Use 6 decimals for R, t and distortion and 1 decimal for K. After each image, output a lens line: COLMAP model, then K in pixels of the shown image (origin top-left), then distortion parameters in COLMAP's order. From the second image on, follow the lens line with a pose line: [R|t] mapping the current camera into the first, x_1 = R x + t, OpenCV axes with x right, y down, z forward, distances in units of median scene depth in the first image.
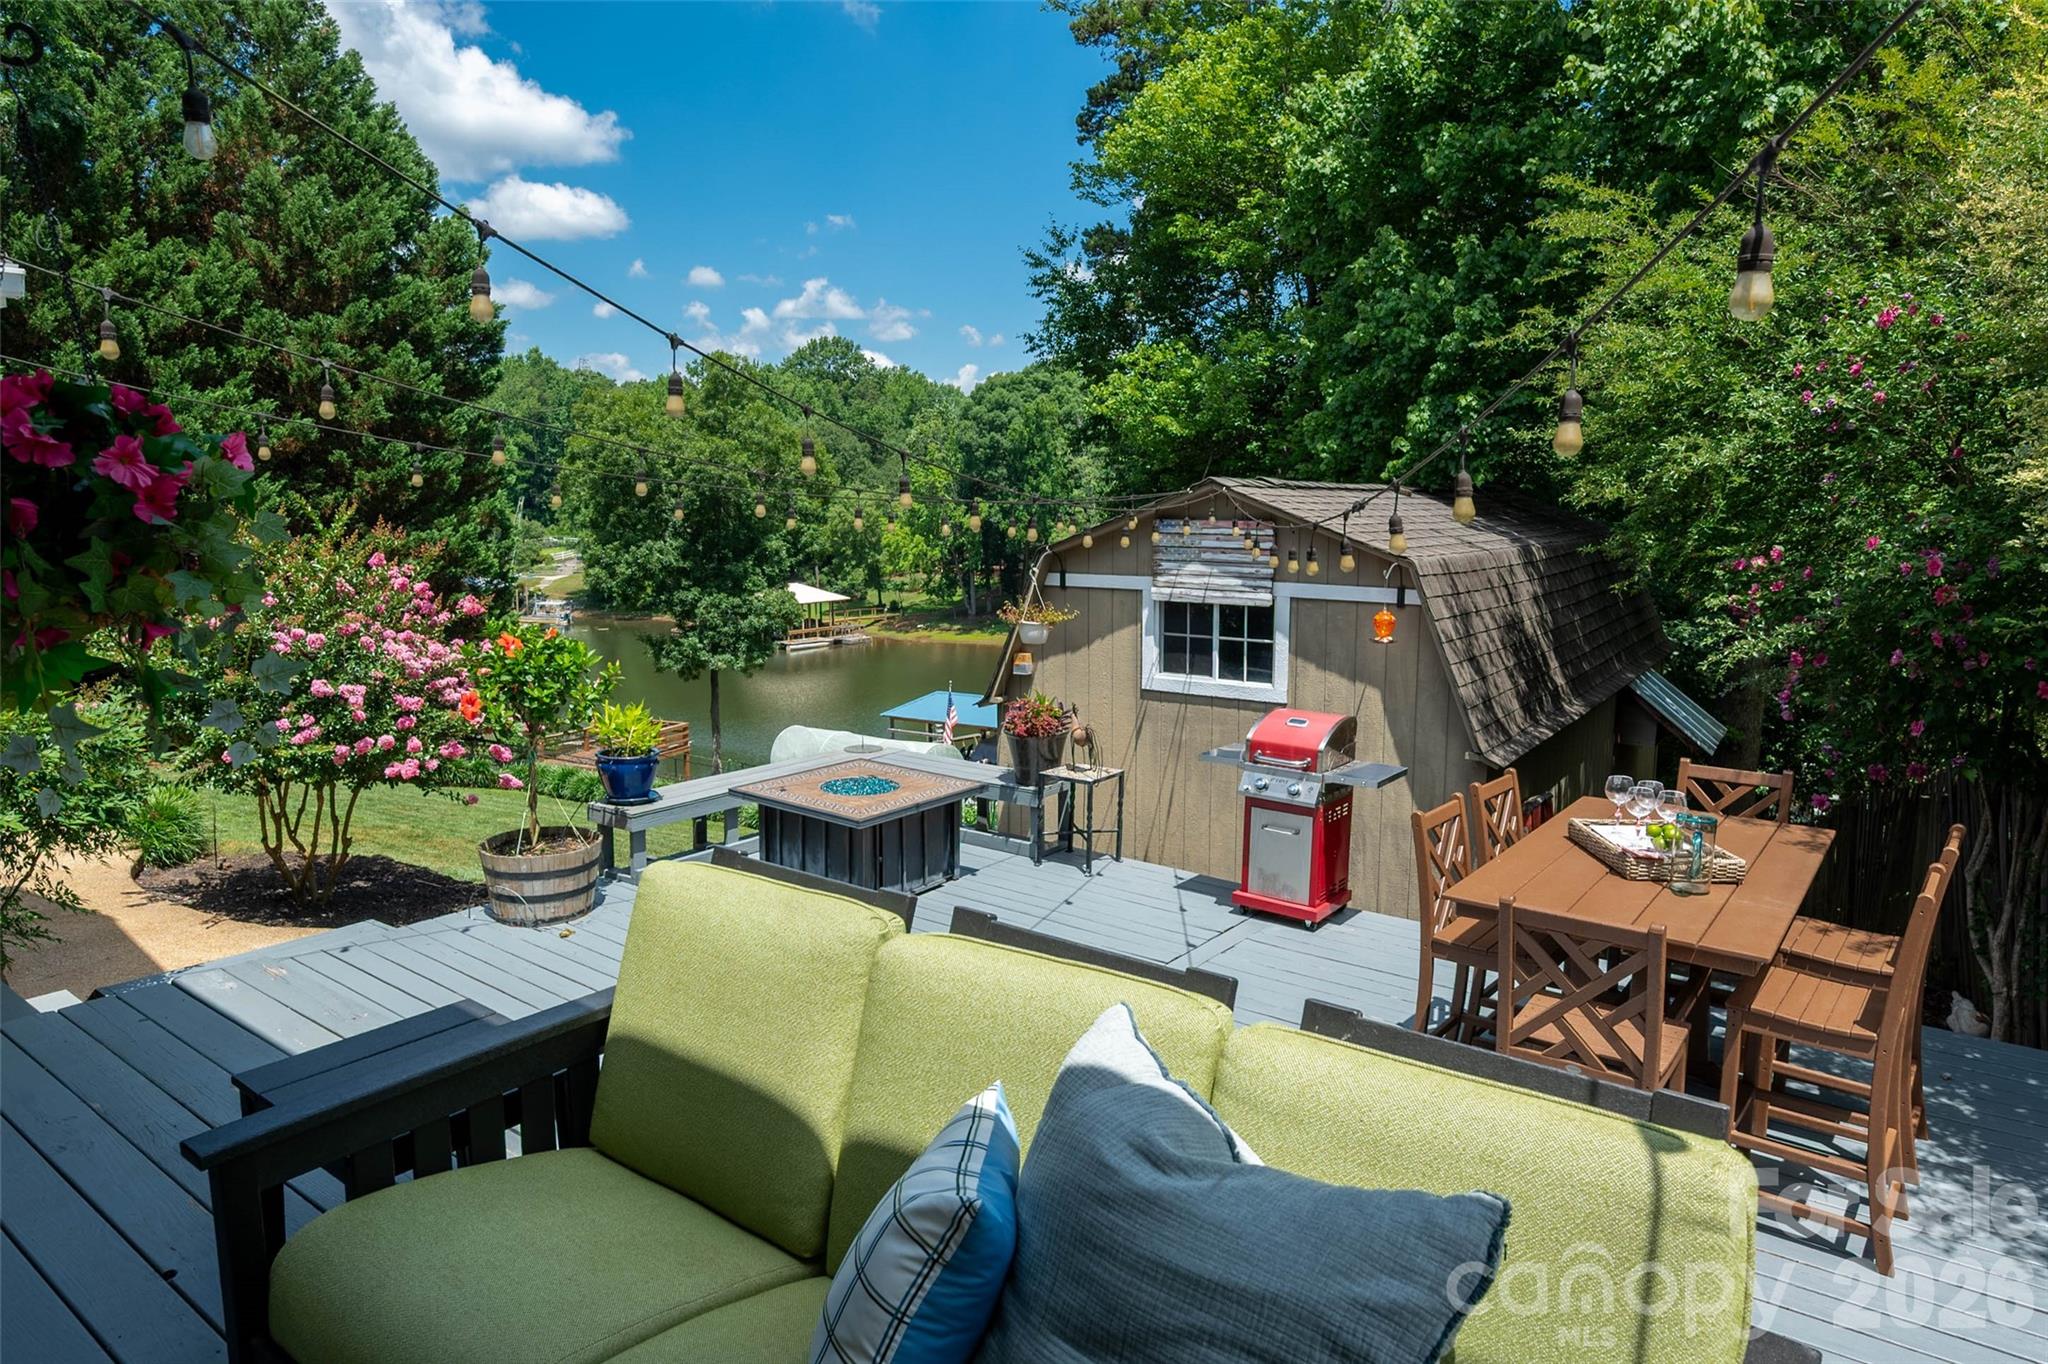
lens RADIAL K [[1249.2, 0, 1024.0], [0, 1249.2, 682.0], [0, 0, 1]] dist [-0.000107, 0.000081]
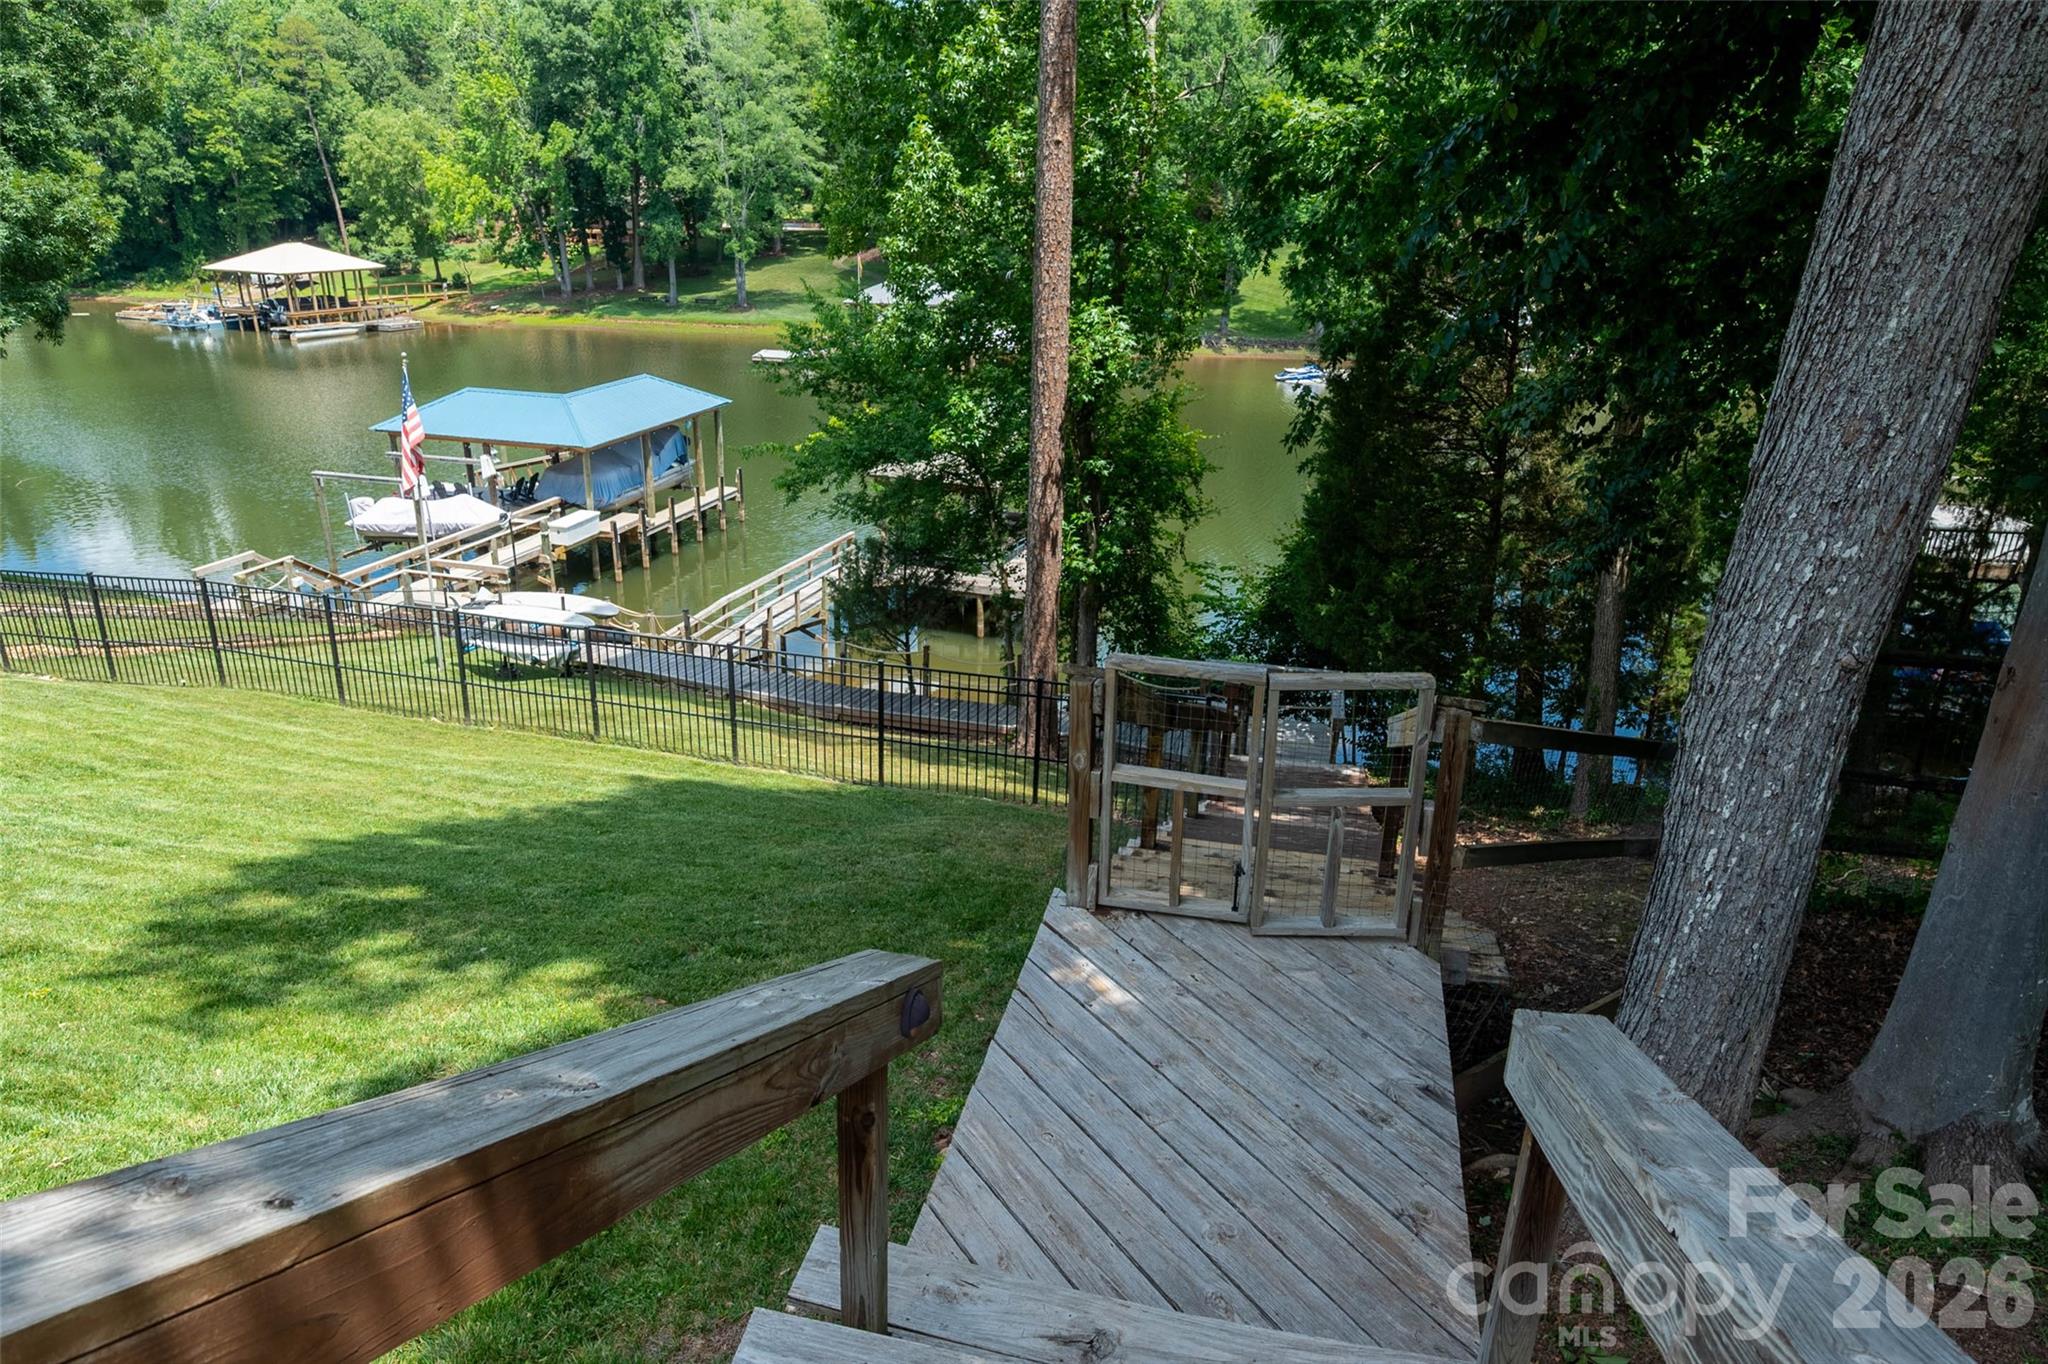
lens RADIAL K [[1341.7, 0, 1024.0], [0, 1341.7, 682.0], [0, 0, 1]] dist [-0.009170, 0.003664]
pose [[0.966690, -0.069664, 0.246286, 0.011147], [0.014730, 0.975794, 0.218195, 0.004333], [-0.255525, -0.207299, 0.944317, 0.133986]]
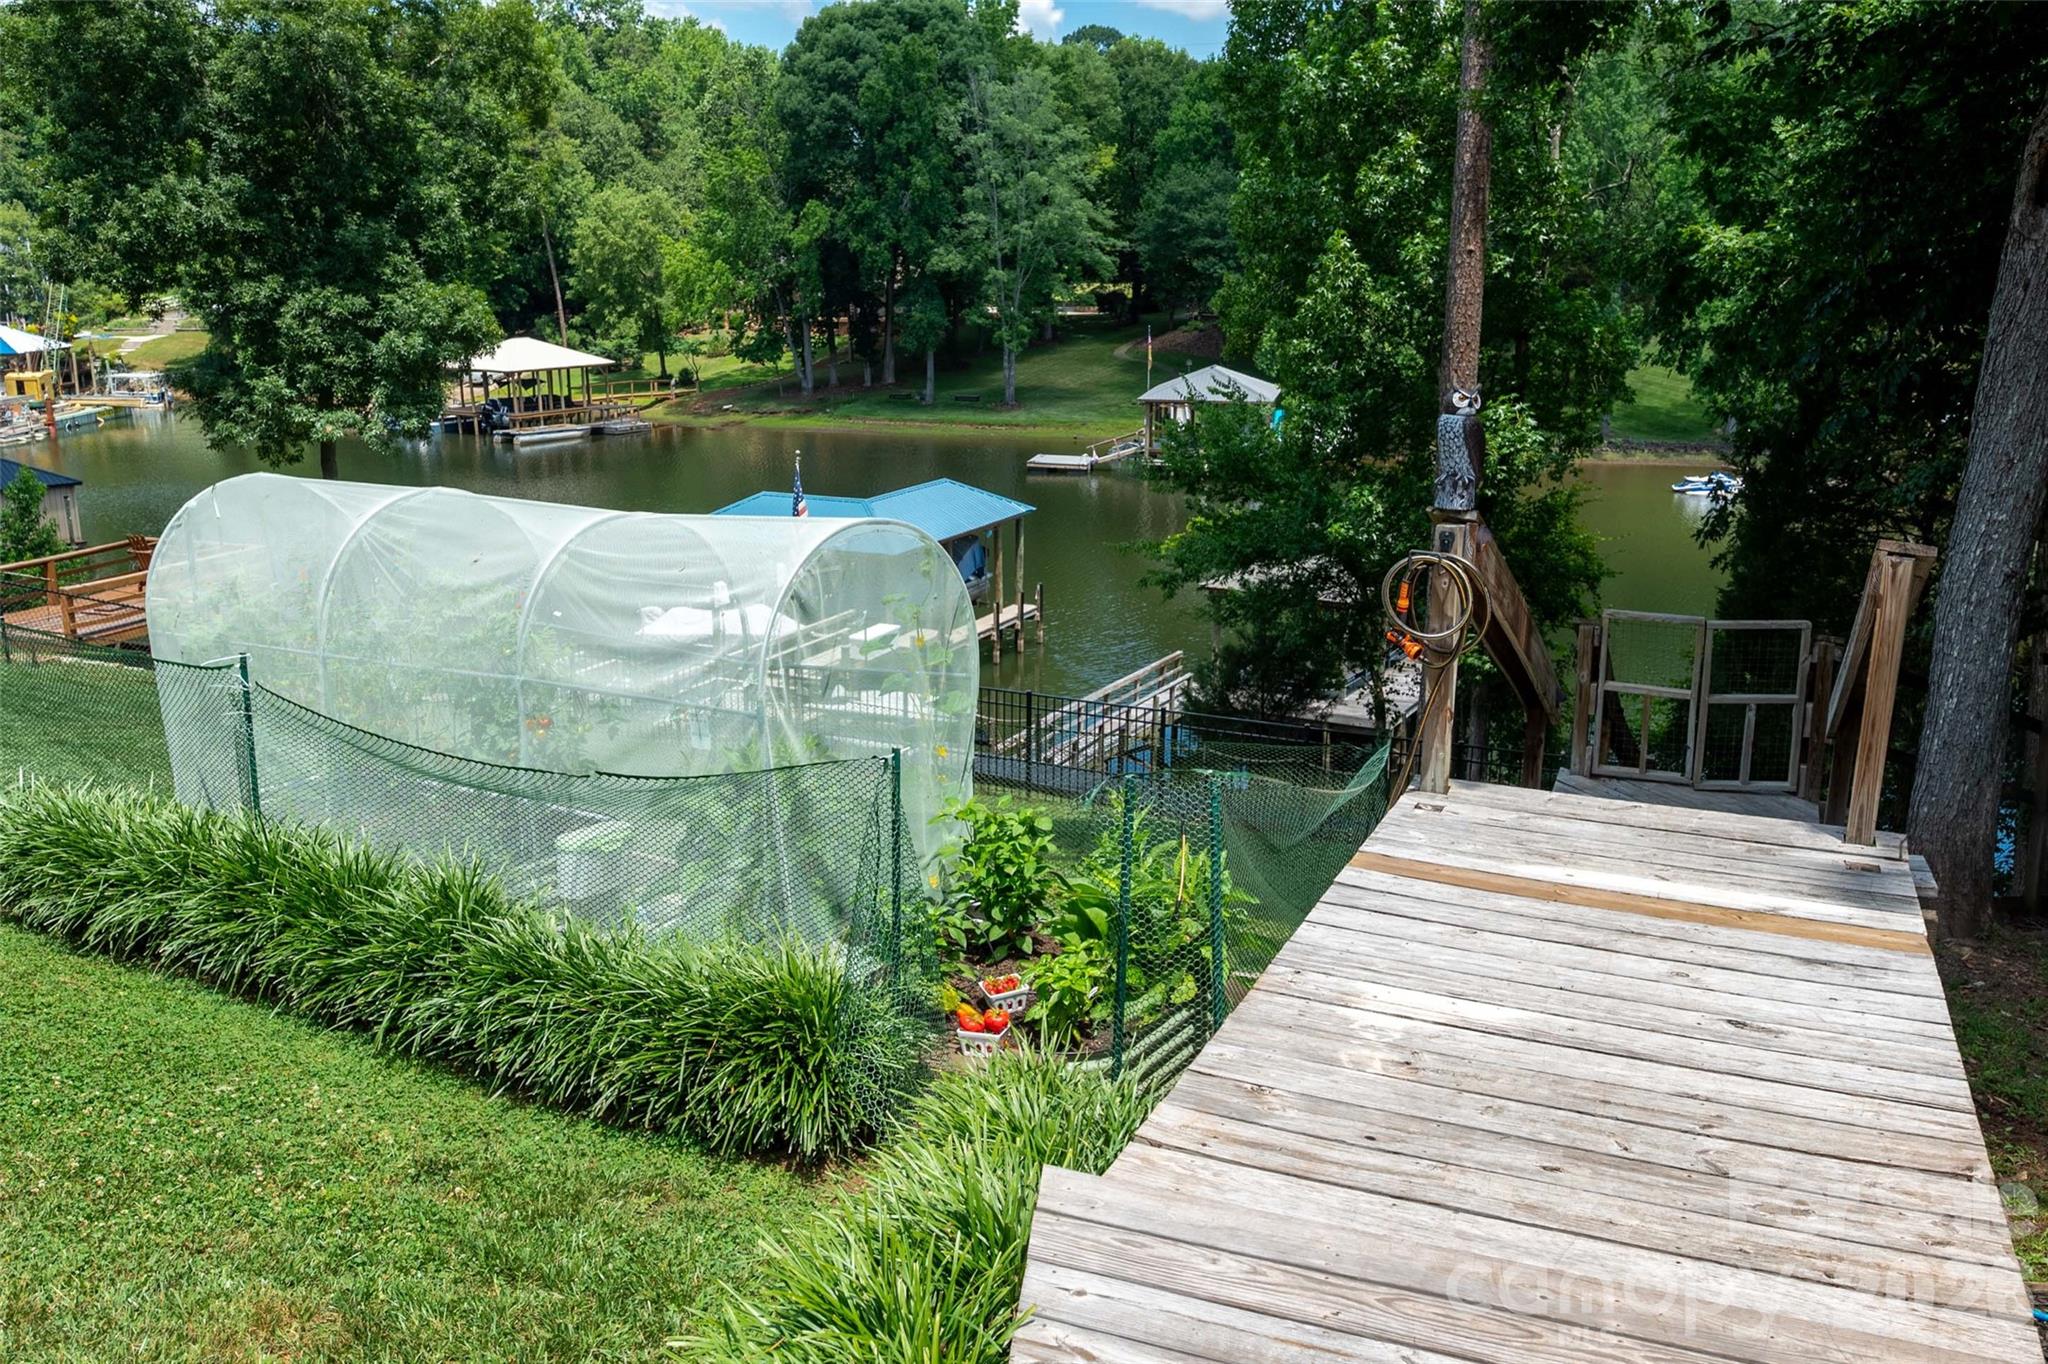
lens RADIAL K [[1734.3, 0, 1024.0], [0, 1734.3, 682.0], [0, 0, 1]] dist [-0.009998, 0.003553]
pose [[0.996322, -0.020294, 0.083251, -0.008783], [0.011585, 0.994532, 0.103790, 0.006247], [-0.084902, -0.102444, 0.991109, 0.095258]]
